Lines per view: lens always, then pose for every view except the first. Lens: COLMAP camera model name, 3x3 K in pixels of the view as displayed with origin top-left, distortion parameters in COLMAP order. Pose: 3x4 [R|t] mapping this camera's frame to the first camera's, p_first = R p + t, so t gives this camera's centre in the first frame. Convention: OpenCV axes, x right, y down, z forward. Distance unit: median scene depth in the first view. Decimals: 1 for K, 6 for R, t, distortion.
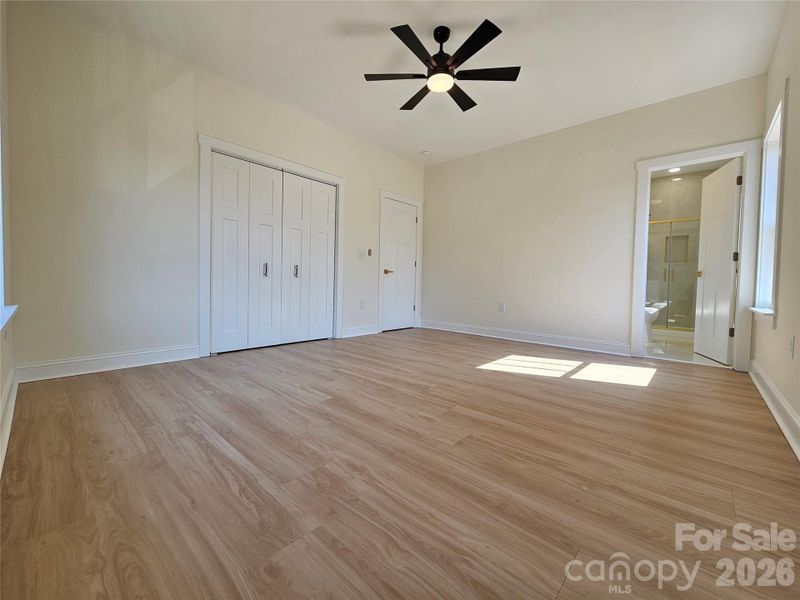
lens RADIAL K [[330.4, 0, 398.8], [0, 330.4, 291.1], [0, 0, 1]] dist [0.000754, 0.000747]
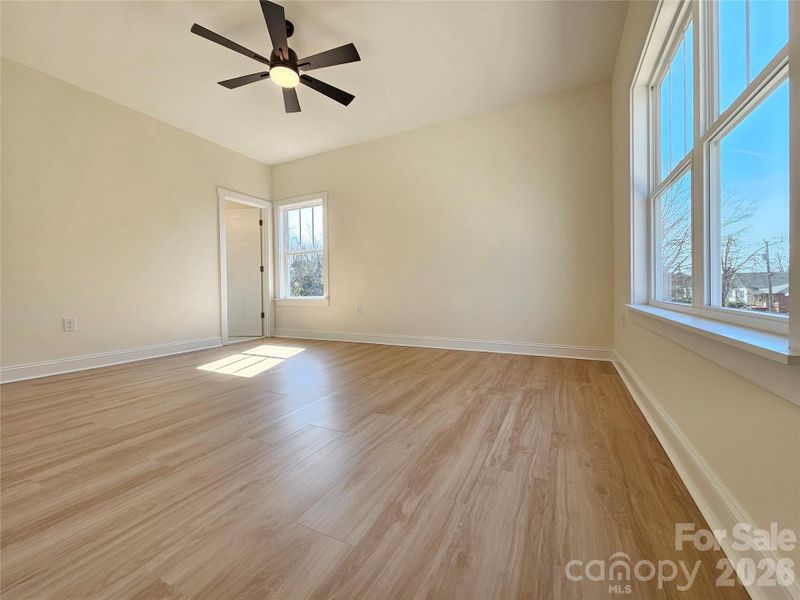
lens RADIAL K [[330.4, 0, 398.8], [0, 330.4, 291.1], [0, 0, 1]] dist [0.000754, 0.000747]
pose [[-0.275559, -0.024769, 0.960965, -1.369556], [0.034792, 0.998756, 0.035720, -0.052015], [-0.960654, 0.043277, -0.274354, 1.489367]]
